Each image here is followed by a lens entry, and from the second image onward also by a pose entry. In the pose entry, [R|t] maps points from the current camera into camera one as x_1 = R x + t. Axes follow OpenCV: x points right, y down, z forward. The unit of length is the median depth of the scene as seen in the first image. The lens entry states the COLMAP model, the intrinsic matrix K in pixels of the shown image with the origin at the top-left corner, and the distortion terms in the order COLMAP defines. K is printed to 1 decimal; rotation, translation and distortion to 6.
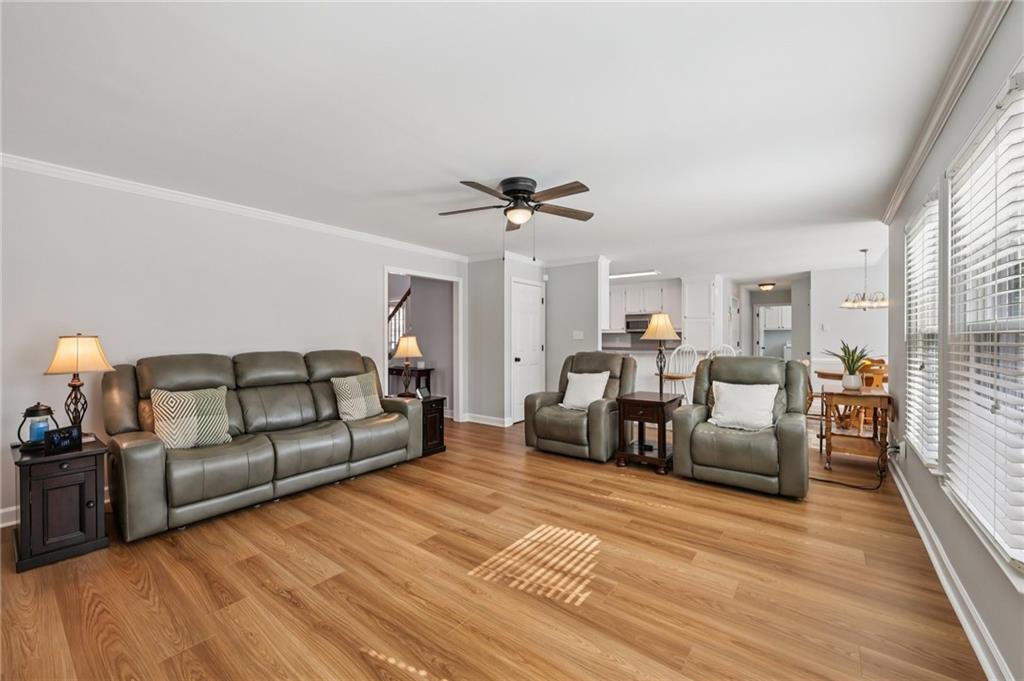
lens RADIAL K [[411.2, 0, 509.8], [0, 411.2, 339.3], [0, 0, 1]] dist [-0.002503, -0.000165]
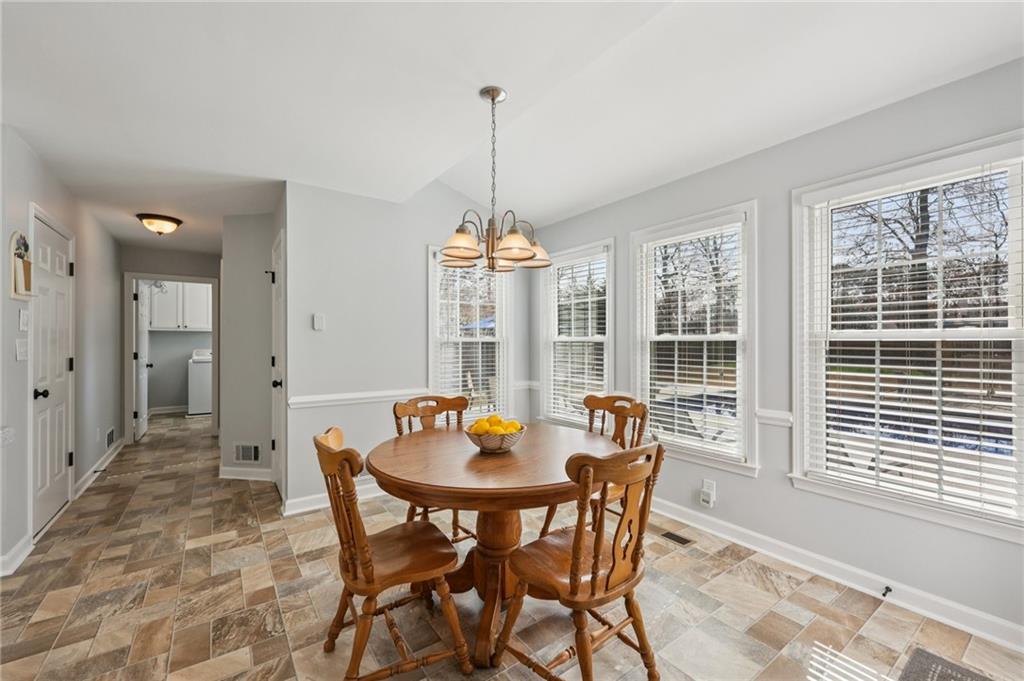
lens RADIAL K [[411.2, 0, 509.5], [0, 411.2, 343.0], [0, 0, 1]] dist [-0.002503, -0.000165]
pose [[0.284437, 0.001916, 0.958693, 0.278203], [0.004774, 0.999983, -0.003415, -0.002687], [-0.958683, 0.005548, 0.284423, 0.460510]]
